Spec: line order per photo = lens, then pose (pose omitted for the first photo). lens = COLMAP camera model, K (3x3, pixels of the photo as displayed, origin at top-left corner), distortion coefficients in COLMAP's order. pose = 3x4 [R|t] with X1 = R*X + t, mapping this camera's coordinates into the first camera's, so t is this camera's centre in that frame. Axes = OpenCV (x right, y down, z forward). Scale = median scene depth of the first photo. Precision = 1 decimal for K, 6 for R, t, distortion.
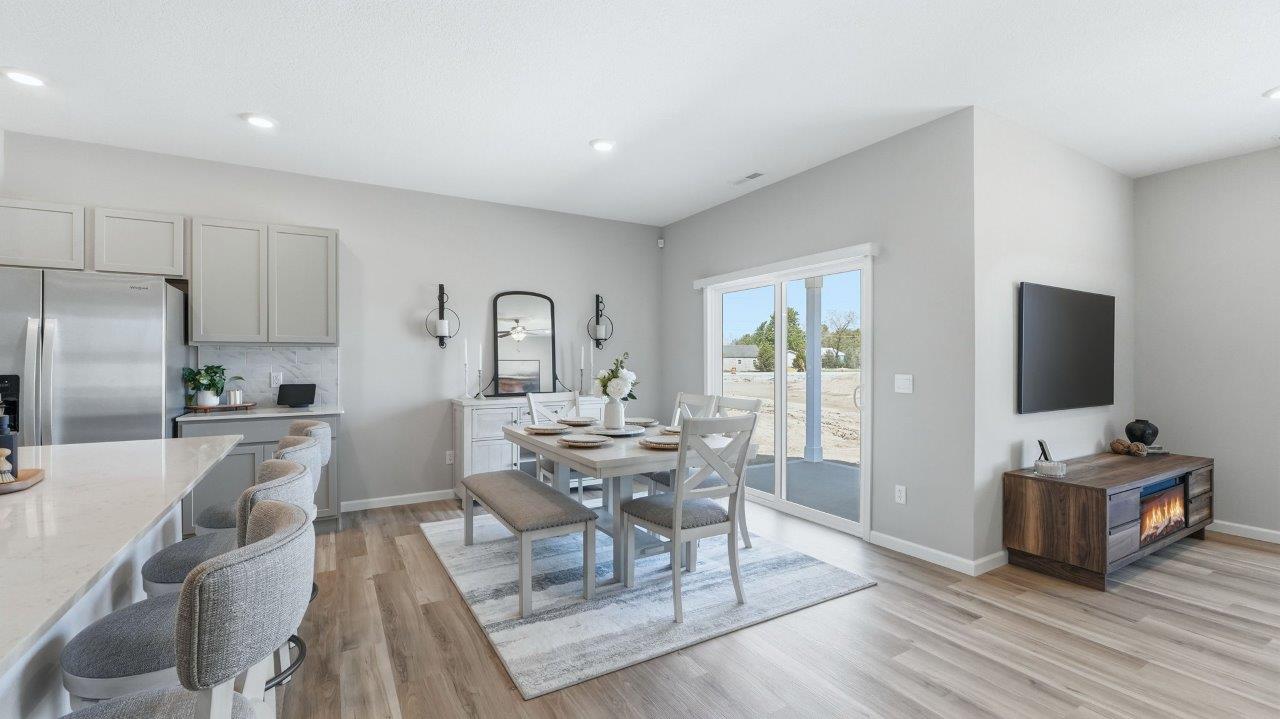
lens RADIAL K [[532.3, 0, 640.0], [0, 532.3, 359.5], [0, 0, 1]] dist [-0.001931, 0.000016]
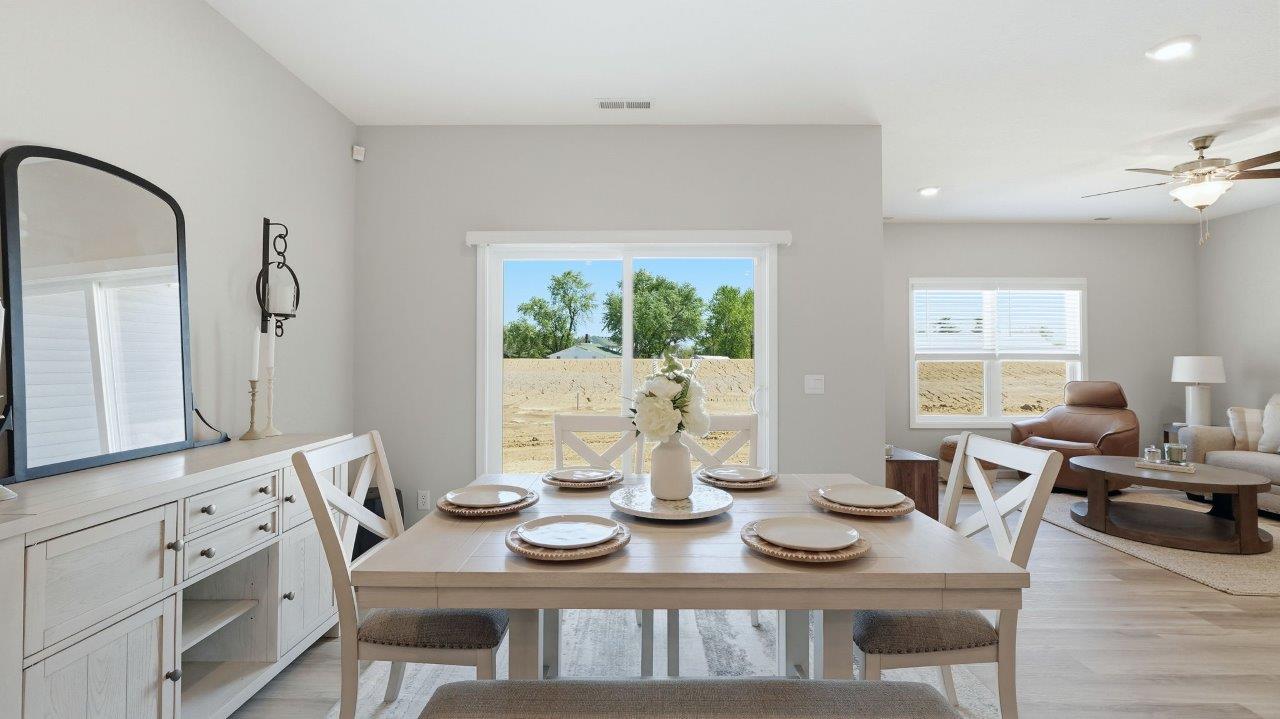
lens RADIAL K [[537.6, 0, 640.3], [0, 537.6, 347.0], [0, 0, 1]] dist [-0.001715, -0.000162]
pose [[0.511050, 0.018721, 0.859347, -0.541658], [-0.000069, 0.999764, -0.021739, -0.000180], [-0.859551, 0.011050, 0.510931, 0.828457]]
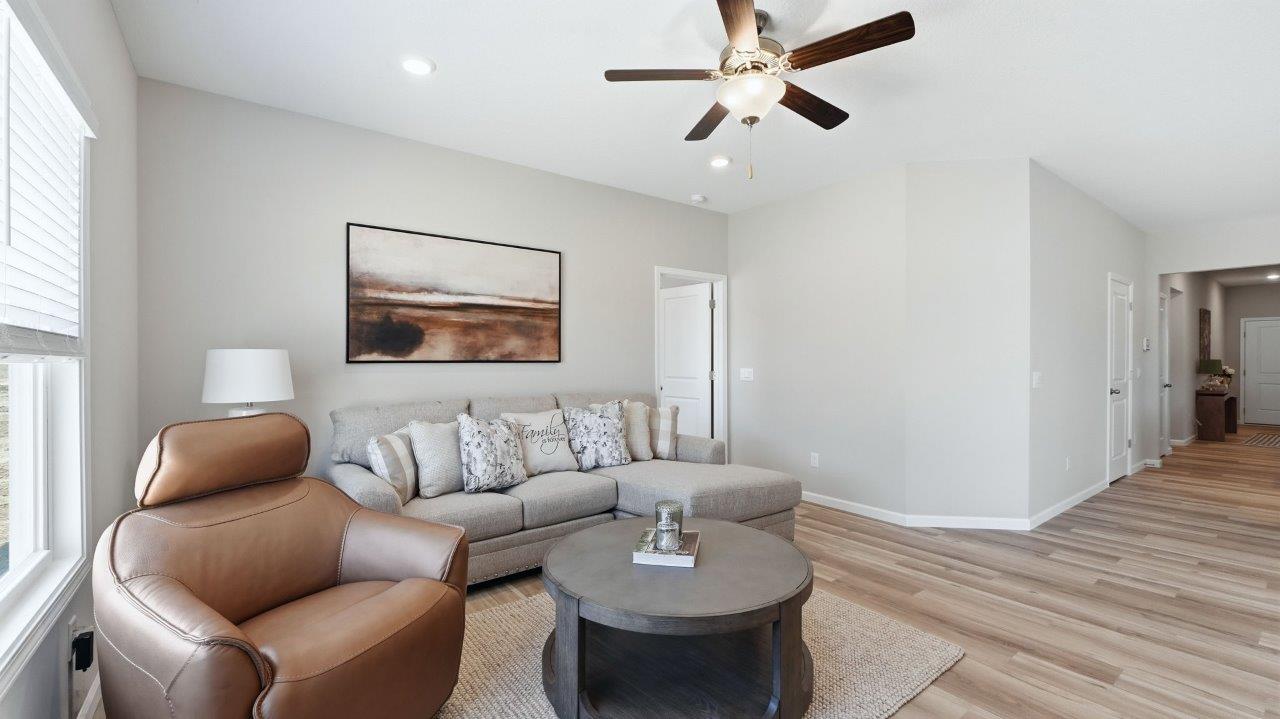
lens RADIAL K [[532.3, 0, 640.0], [0, 532.3, 359.5], [0, 0, 1]] dist [-0.001931, 0.000016]
pose [[-0.993853, -0.002030, -0.110685, 1.236140], [-0.002443, 0.999991, 0.003592, 0.002655], [0.110677, 0.003840, -0.993849, 1.094080]]
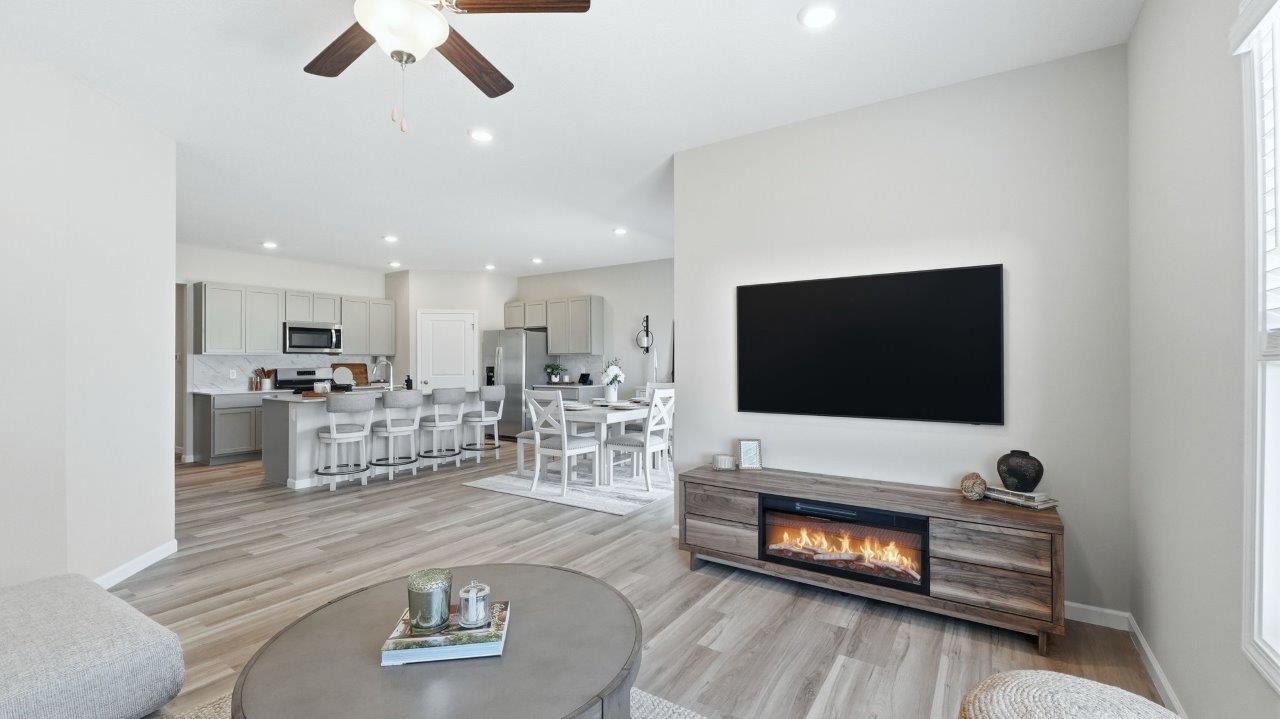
lens RADIAL K [[538.1, 0, 639.2], [0, 538.1, 357.8], [0, 0, 1]] dist [-0.002892, -0.000251]
pose [[0.437079, -0.007552, -0.899391, 1.629215], [-0.000263, 0.999964, -0.008524, 0.005702], [0.899423, 0.003962, 0.437061, 0.367782]]
